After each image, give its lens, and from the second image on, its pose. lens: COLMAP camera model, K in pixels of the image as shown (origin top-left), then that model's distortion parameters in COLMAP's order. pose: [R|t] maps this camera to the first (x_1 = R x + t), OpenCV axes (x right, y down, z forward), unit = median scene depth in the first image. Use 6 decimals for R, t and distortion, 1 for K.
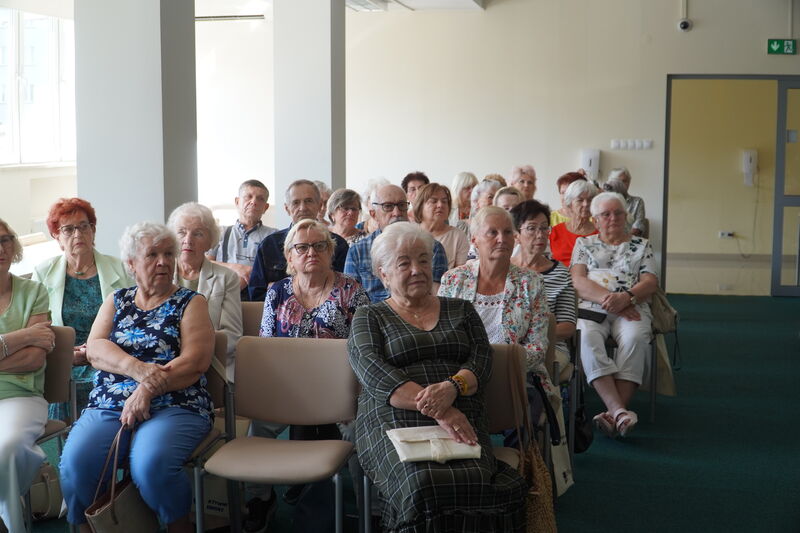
lens RADIAL K [[1101.4, 0, 398.1], [0, 1101.4, 283.5], [0, 0, 1]] dist [0.021624, -0.636197]
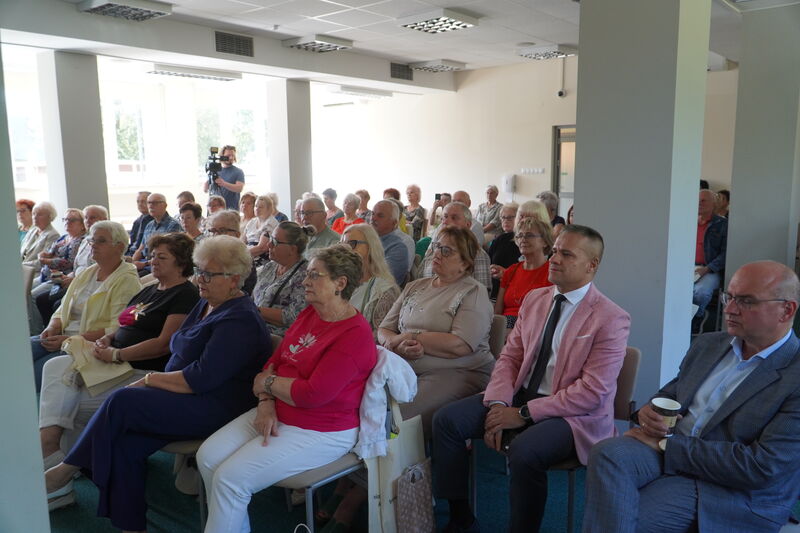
lens RADIAL K [[638.5, 0, 396.5], [0, 638.5, 269.6], [0, 0, 1]] dist [0.007016, -0.011919]
pose [[0.880130, 0.064645, -0.470310, 1.072880], [-0.053517, 0.997881, 0.037011, -0.012468], [0.471706, -0.007405, 0.881725, 0.169900]]
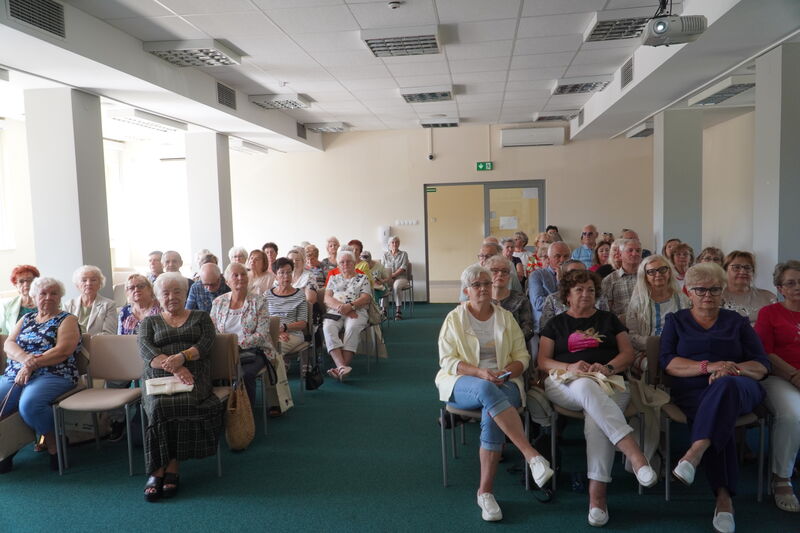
lens RADIAL K [[638.5, 0, 396.5], [0, 638.5, 269.6], [0, 0, 1]] dist [0.007016, -0.011919]
pose [[0.996457, -0.035773, 0.076115, 0.245328], [0.039613, 0.997985, -0.049558, 0.008267], [-0.074189, 0.052398, 0.995867, -0.118921]]
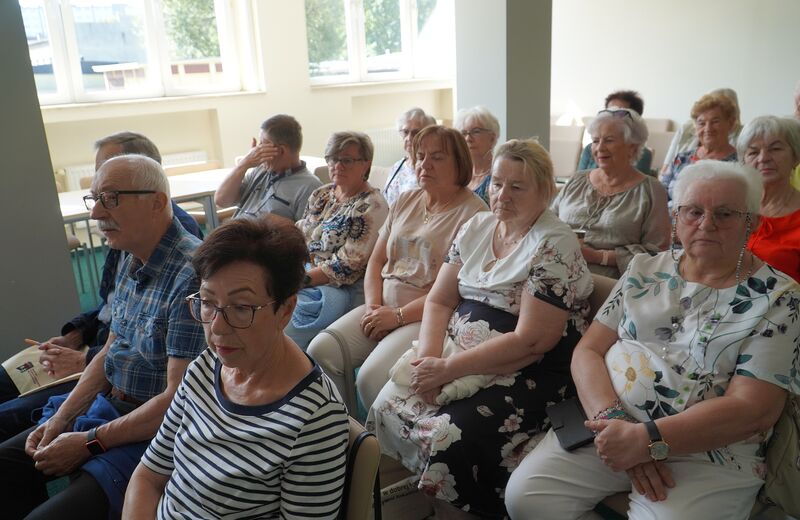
lens RADIAL K [[667.9, 0, 400.0], [0, 667.9, 260.0], [0, 0, 1]] dist [-0.037122, -0.003309]
pose [[0.790231, 0.140020, -0.596598, 0.322376], [-0.038866, 0.983038, 0.179237, -0.109140], [0.611575, -0.118452, 0.782269, 0.910725]]
